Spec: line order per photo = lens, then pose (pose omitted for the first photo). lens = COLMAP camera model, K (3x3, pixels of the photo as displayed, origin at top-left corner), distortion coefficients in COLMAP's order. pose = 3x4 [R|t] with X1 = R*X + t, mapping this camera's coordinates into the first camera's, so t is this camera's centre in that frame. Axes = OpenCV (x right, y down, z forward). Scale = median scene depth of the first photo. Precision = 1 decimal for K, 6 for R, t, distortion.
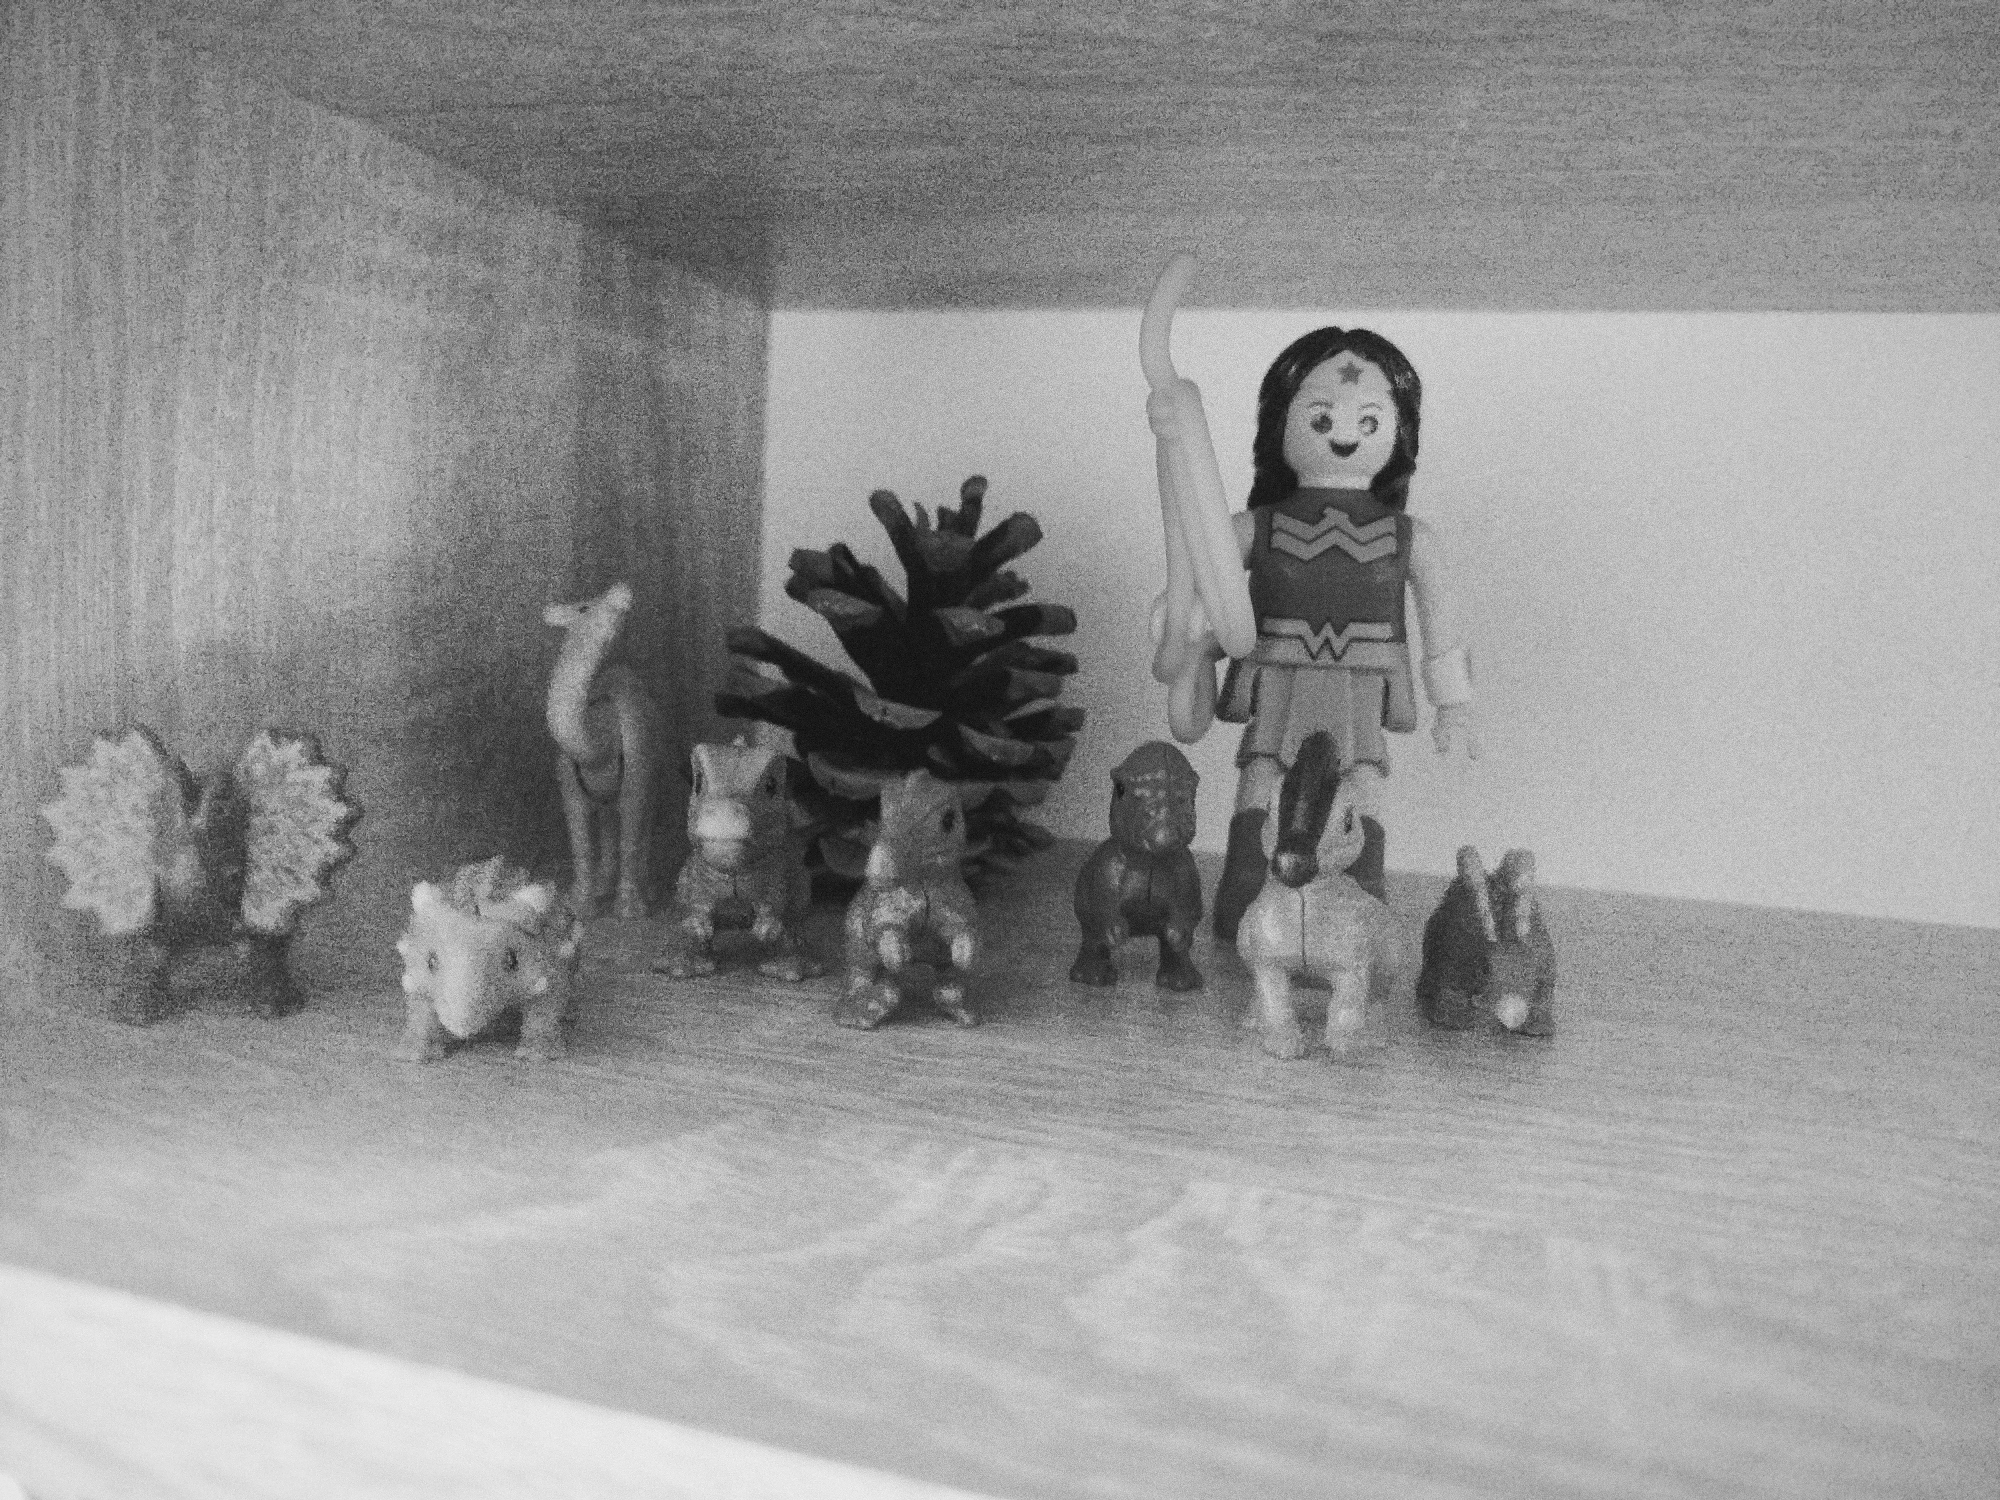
lens RADIAL K [[1405.4, 0, 1000.0], [0, 1405.4, 750.0], [0, 0, 1]] dist [-0.033999, -0.000754]
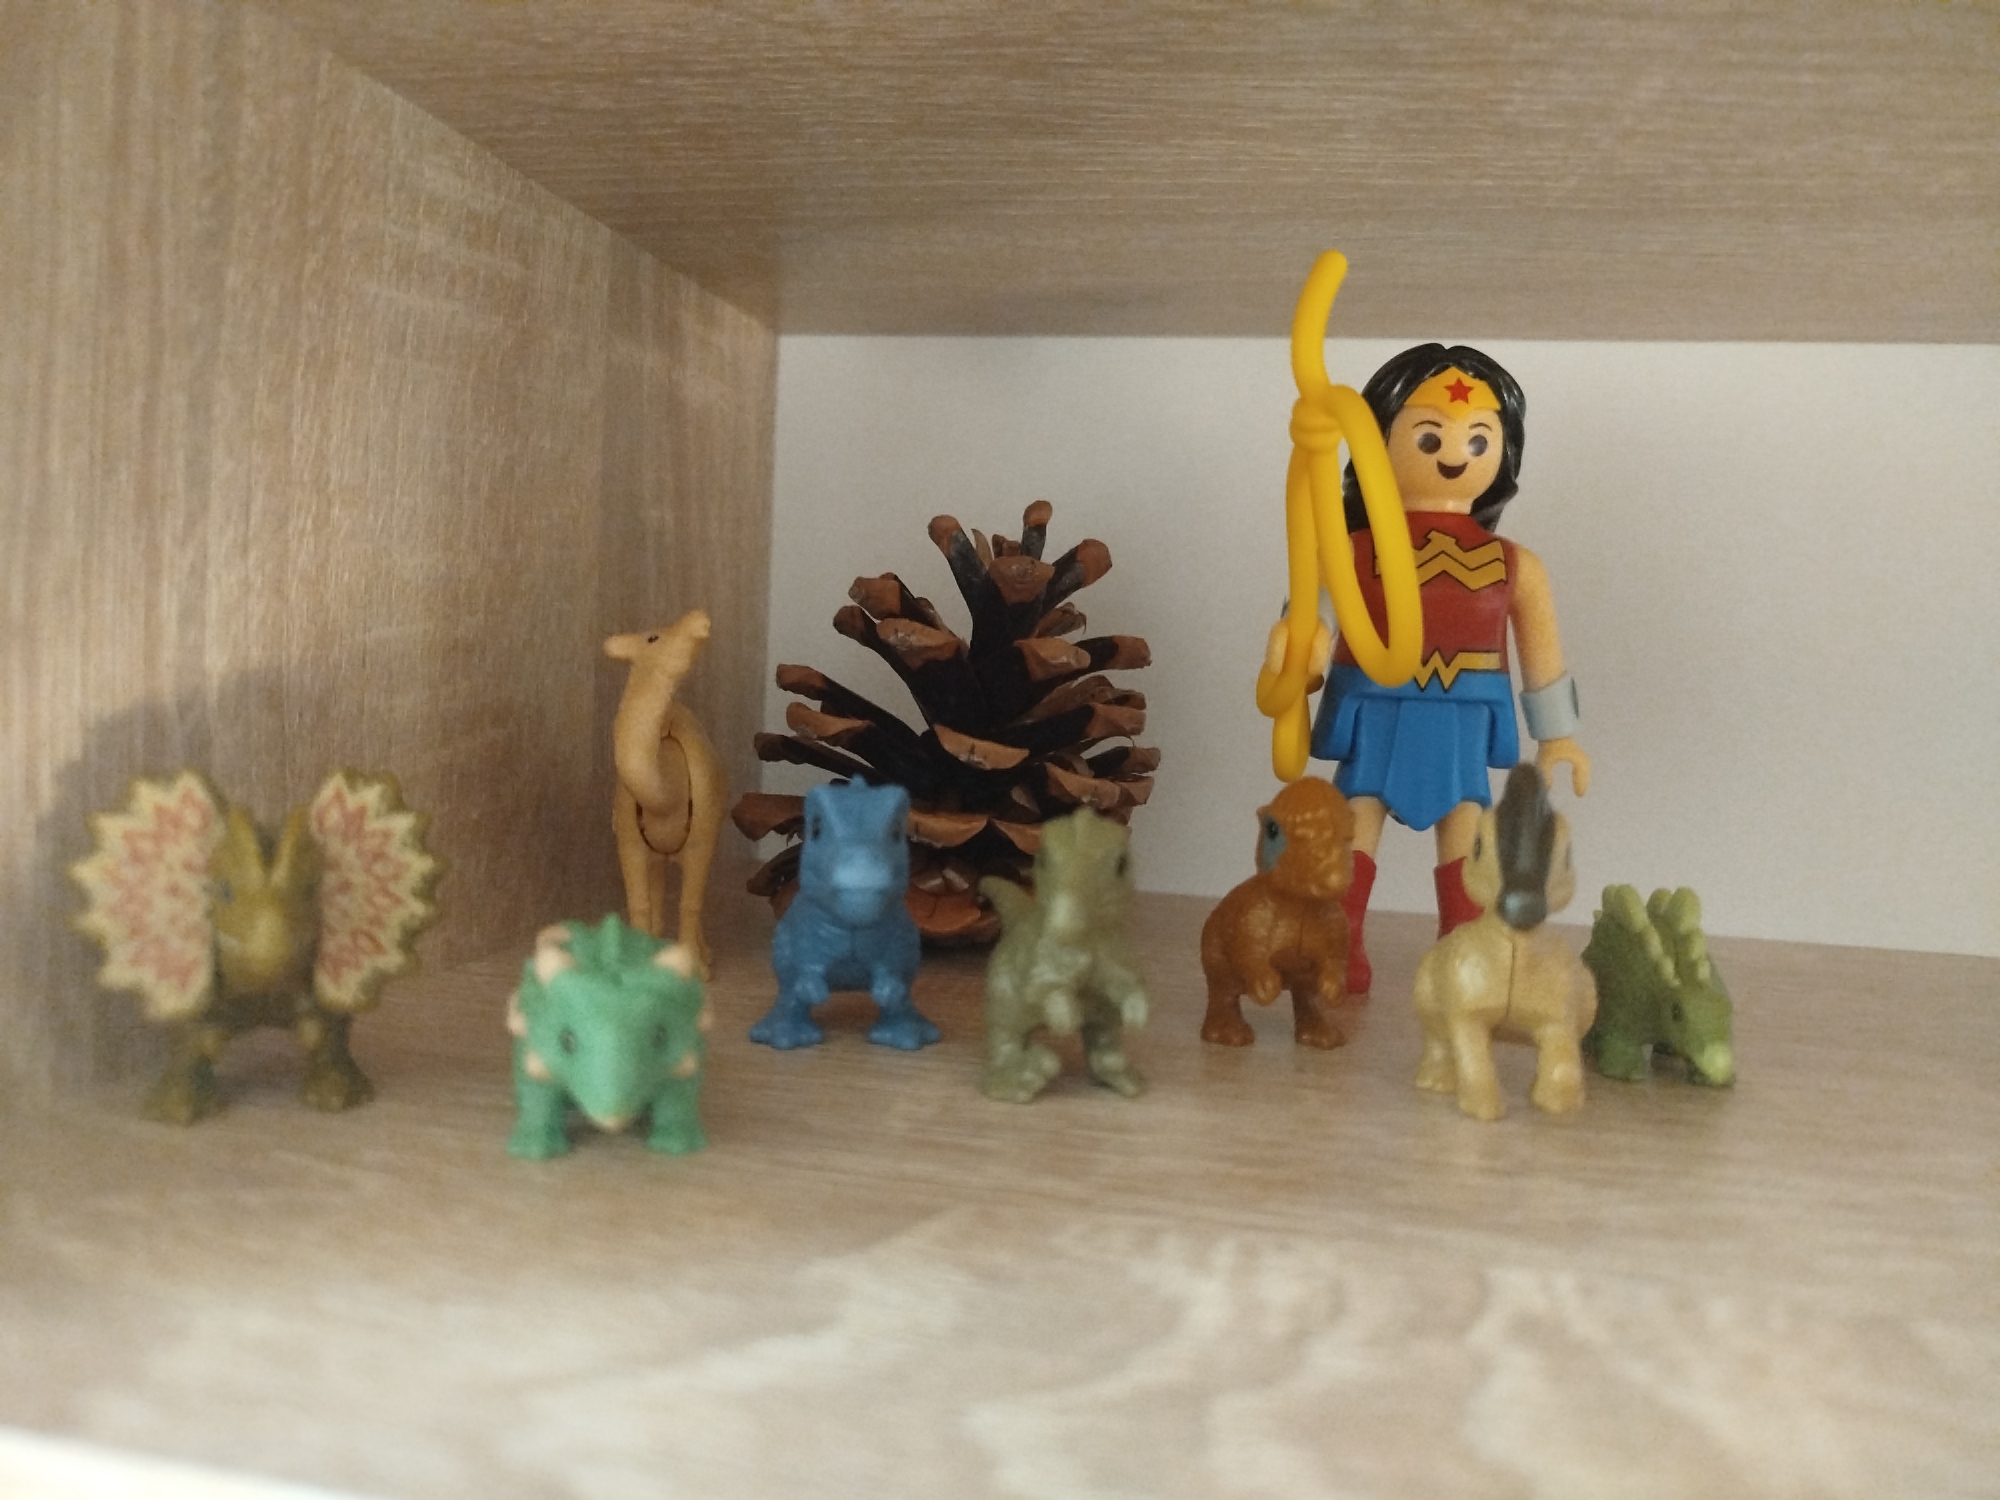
lens RADIAL K [[1405.4, 0, 1000.0], [0, 1405.4, 750.0], [0, 0, 1]] dist [-0.033999, -0.000754]
pose [[0.997004, -0.008974, 0.076828, -0.161106], [0.011879, 0.999228, -0.037442, 0.008229], [-0.076433, 0.038243, 0.996341, 0.099357]]
